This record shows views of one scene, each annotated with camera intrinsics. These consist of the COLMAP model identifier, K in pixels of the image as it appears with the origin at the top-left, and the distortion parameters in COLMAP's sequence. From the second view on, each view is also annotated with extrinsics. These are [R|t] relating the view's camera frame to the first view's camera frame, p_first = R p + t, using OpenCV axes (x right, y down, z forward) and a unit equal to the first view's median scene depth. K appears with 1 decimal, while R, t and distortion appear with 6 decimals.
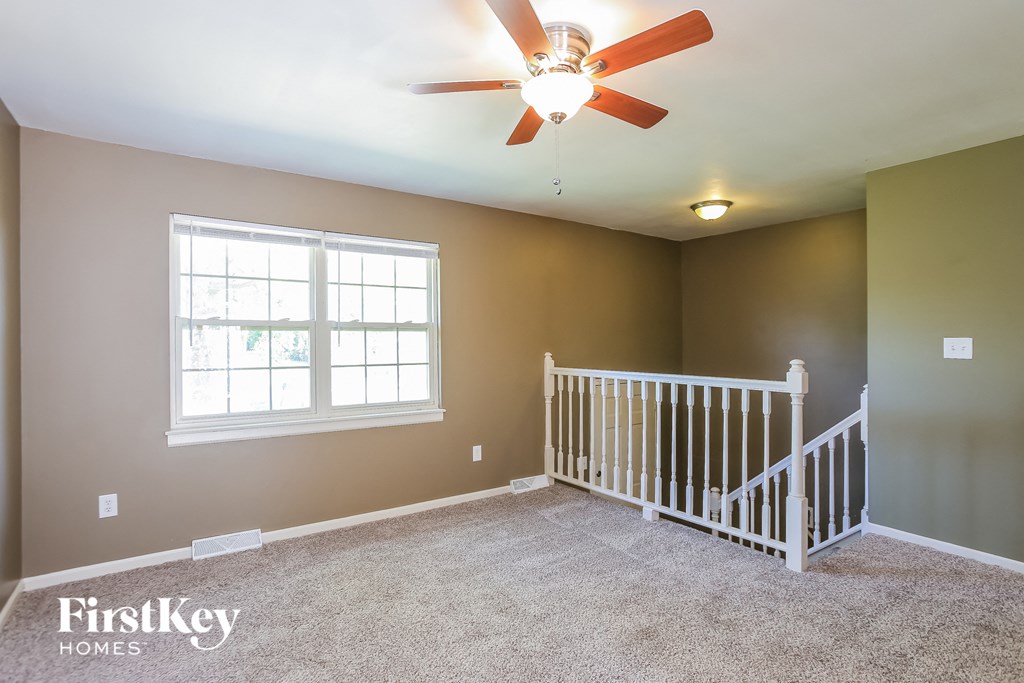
lens RADIAL K [[537.6, 0, 518.8], [0, 537.6, 338.7], [0, 0, 1]] dist [0.015691, -0.000383]
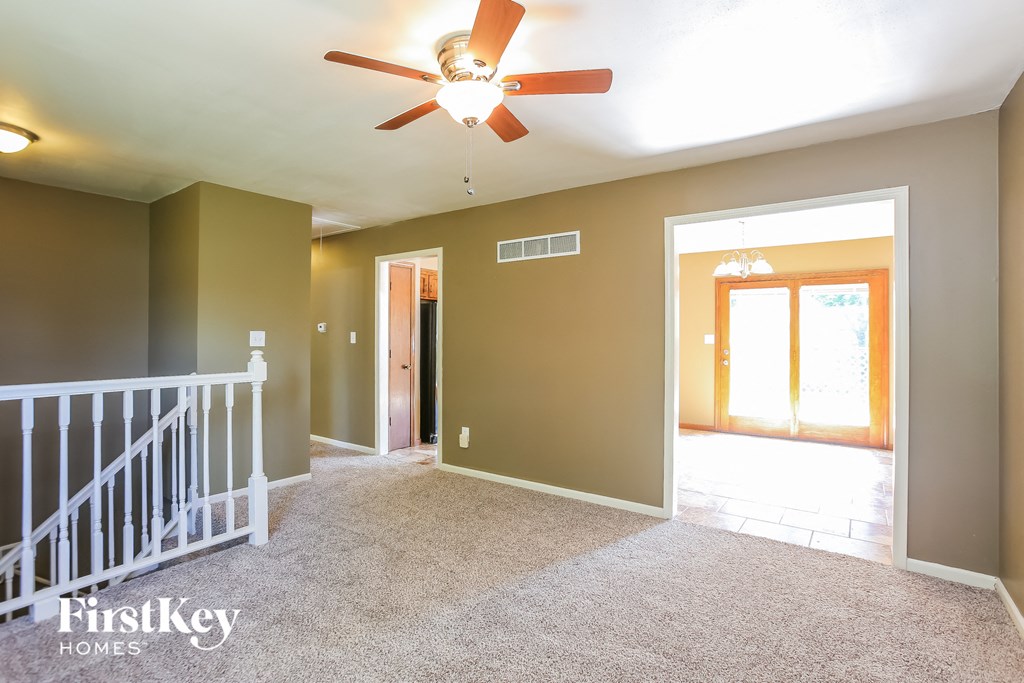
lens RADIAL K [[507.0, 0, 513.2], [0, 507.0, 338.7], [0, 0, 1]] dist [0.002323, 0.000224]
pose [[-0.331318, -0.006330, 0.943498, -0.781727], [-0.008309, 0.999958, 0.003791, 0.009610], [-0.943482, -0.006583, -0.331357, 1.092262]]
